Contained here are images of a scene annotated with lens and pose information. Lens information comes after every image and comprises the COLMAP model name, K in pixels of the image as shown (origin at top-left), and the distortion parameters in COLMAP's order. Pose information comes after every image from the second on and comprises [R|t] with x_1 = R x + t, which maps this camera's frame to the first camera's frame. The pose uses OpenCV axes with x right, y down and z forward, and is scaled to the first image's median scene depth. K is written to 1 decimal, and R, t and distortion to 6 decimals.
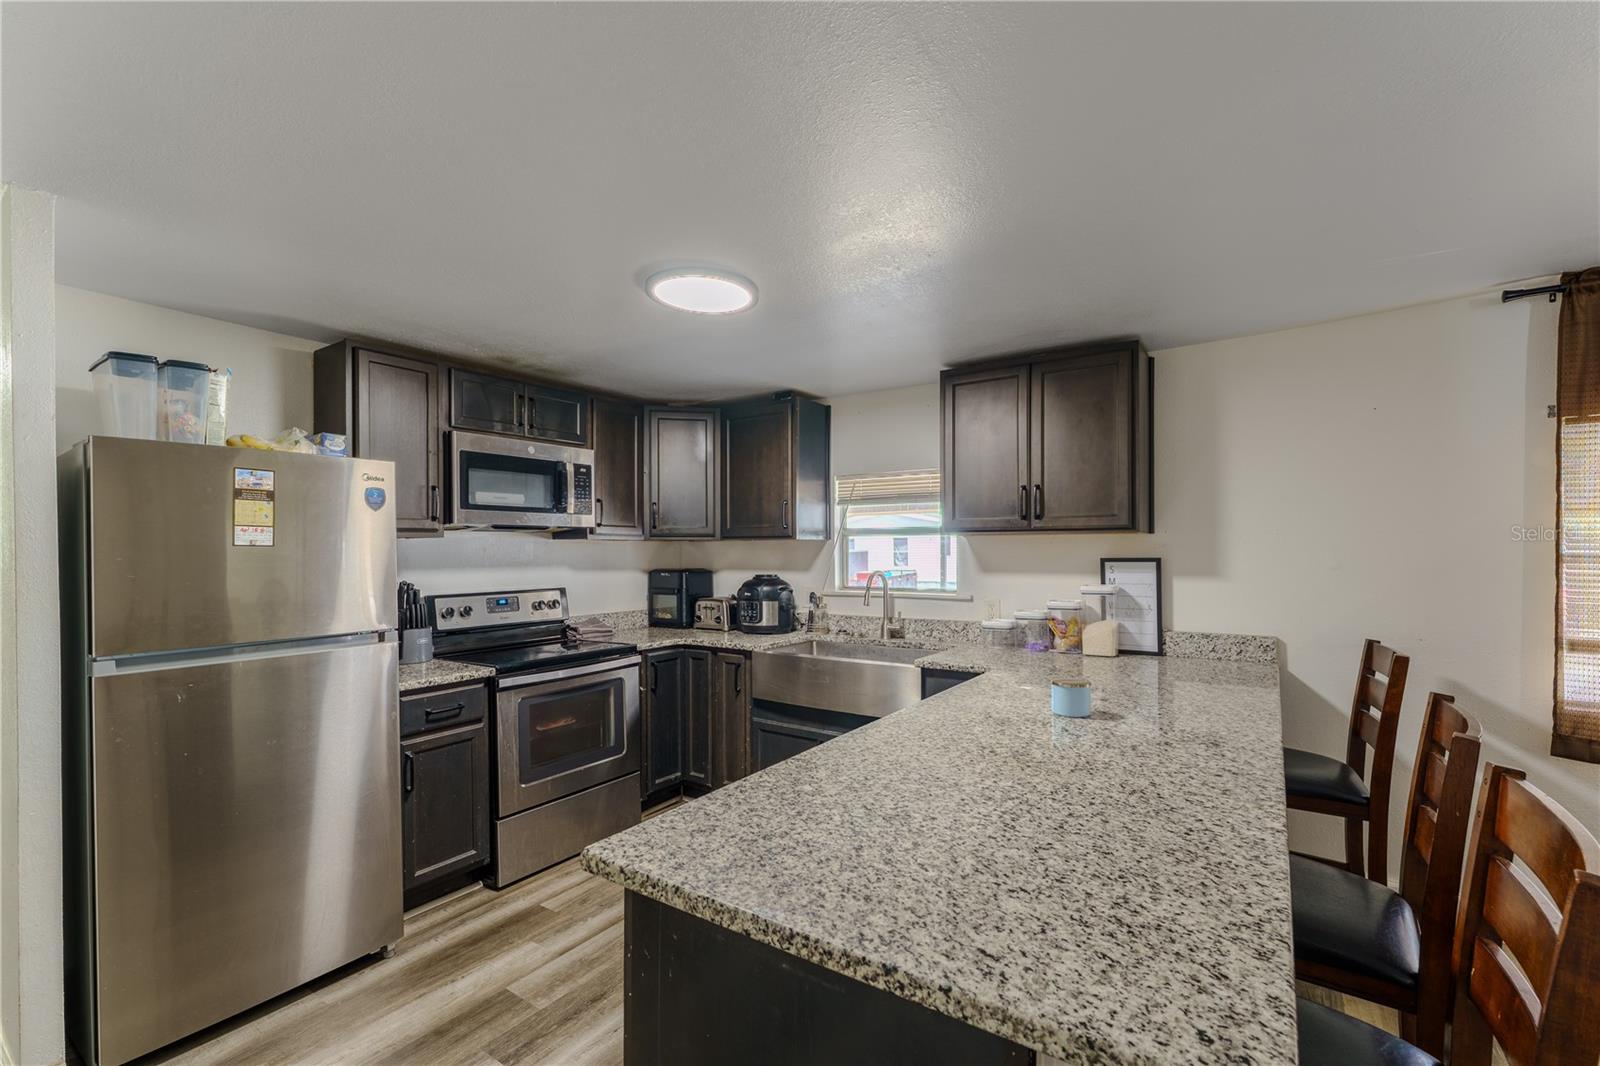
lens RADIAL K [[704.4, 0, 795.3], [0, 704.4, 541.3], [0, 0, 1]] dist [0.001734, -0.000333]
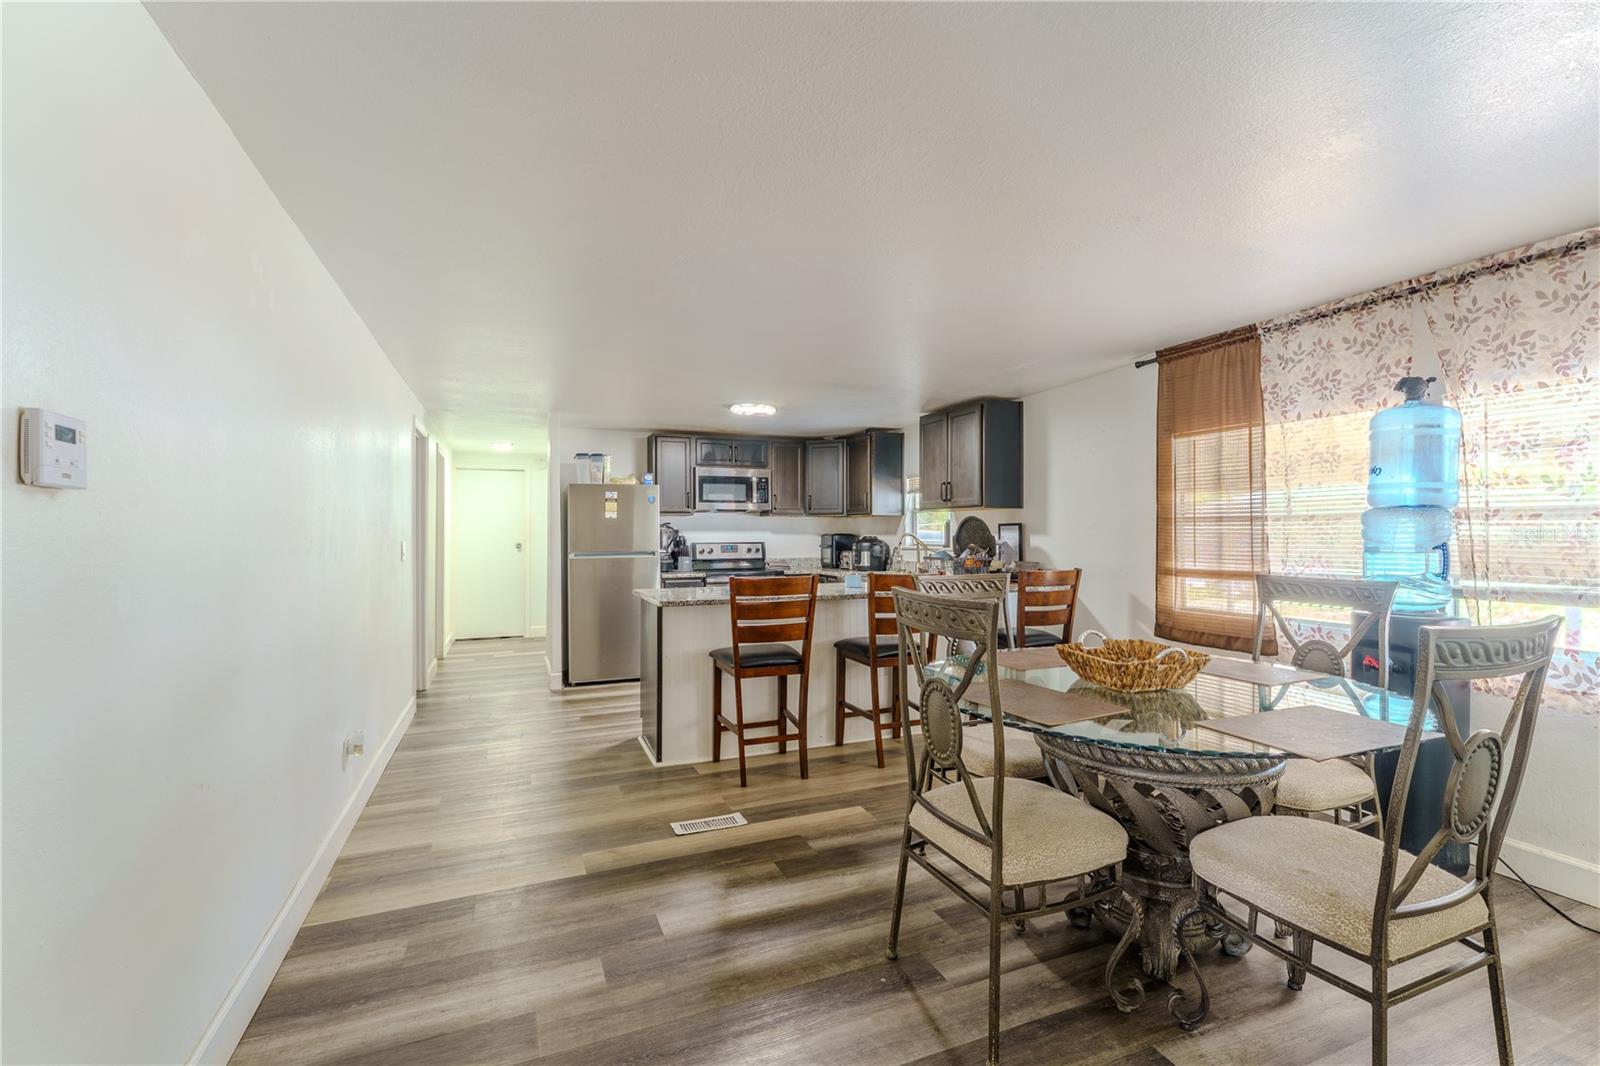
lens RADIAL K [[740.7, 0, 803.2], [0, 740.7, 531.7], [0, 0, 1]] dist [0.004057, 0.000370]
pose [[0.837015, 0.000472, -0.547180, 1.024942], [0.004243, 0.999964, 0.007352, 0.028466], [0.547163, -0.008476, 0.836983, -0.730899]]
